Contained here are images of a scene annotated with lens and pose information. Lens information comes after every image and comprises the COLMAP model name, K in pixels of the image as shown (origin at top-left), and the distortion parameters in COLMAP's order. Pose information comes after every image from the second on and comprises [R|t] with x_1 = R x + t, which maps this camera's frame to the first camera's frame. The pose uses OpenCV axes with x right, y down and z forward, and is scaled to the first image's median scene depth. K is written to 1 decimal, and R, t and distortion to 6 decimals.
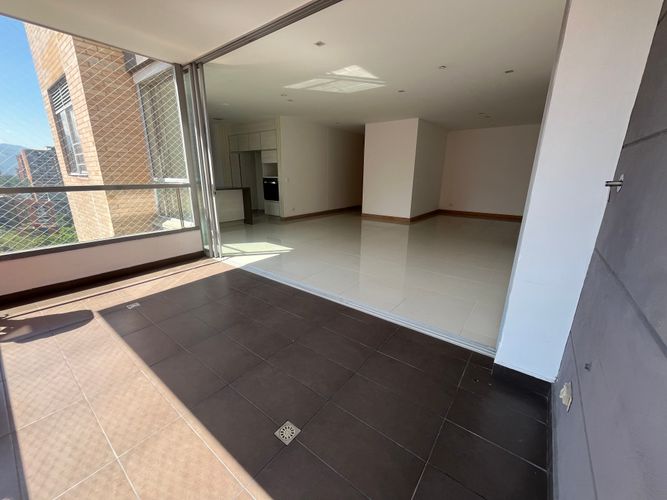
lens RADIAL K [[269.3, 0, 330.2], [0, 269.3, 247.4], [0, 0, 1]] dist [-0.002698, -0.000041]
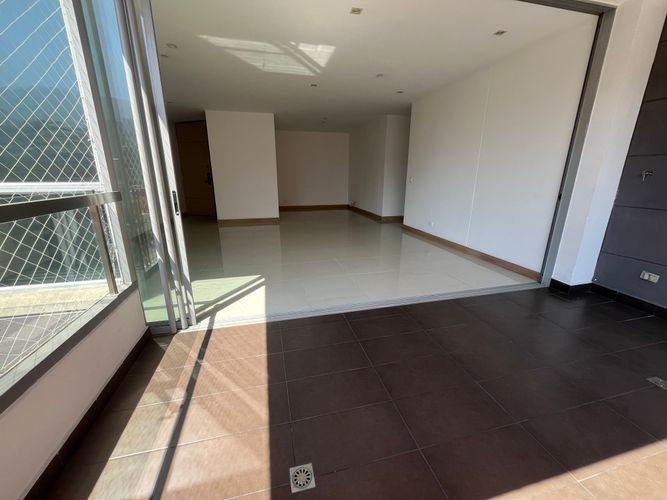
lens RADIAL K [[269.3, 0, 330.5], [0, 269.3, 248.9], [0, 0, 1]] dist [-0.002698, -0.000041]
pose [[0.622152, -0.217015, 0.752218, -0.448314], [0.209600, 0.971911, 0.107039, -0.081744], [-0.754318, 0.091070, 0.650162, 0.309948]]
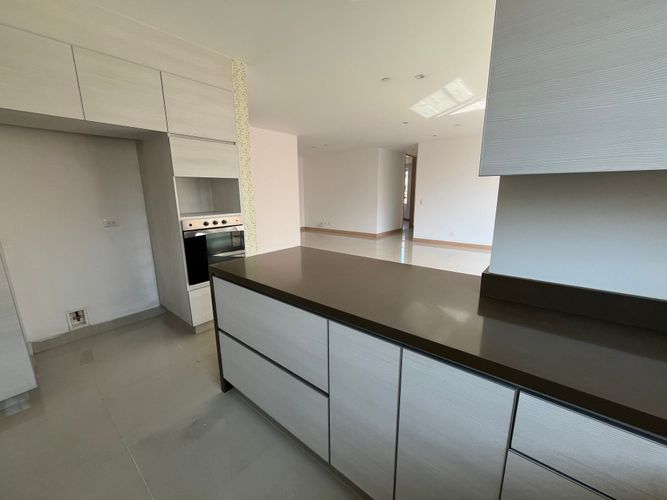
lens RADIAL K [[269.3, 0, 331.1], [0, 269.3, 248.7], [0, 0, 1]] dist [-0.002698, -0.000041]
pose [[0.032989, -0.215049, 0.976046, -0.746088], [0.270130, 0.942150, 0.198451, -0.323447], [-0.962259, 0.257112, 0.089172, 1.075088]]
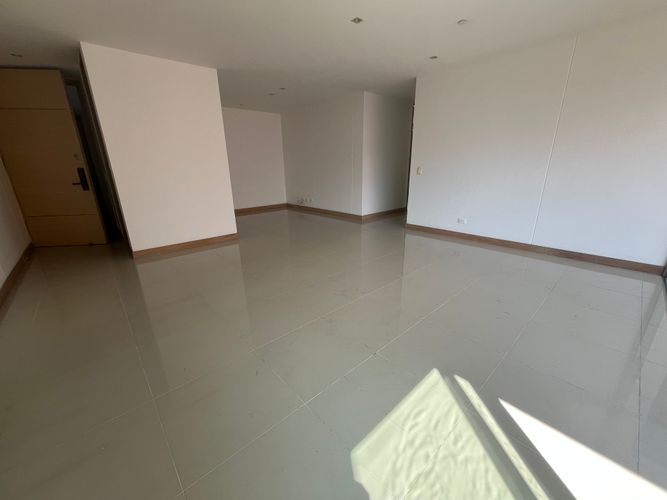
lens RADIAL K [[269.3, 0, 332.1], [0, 269.3, 249.6], [0, 0, 1]] dist [-0.002698, -0.000041]
pose [[0.173245, -0.309254, 0.935066, -0.369617], [0.273692, 0.927144, 0.255925, -0.226633], [-0.946086, 0.211582, 0.245263, 0.823659]]
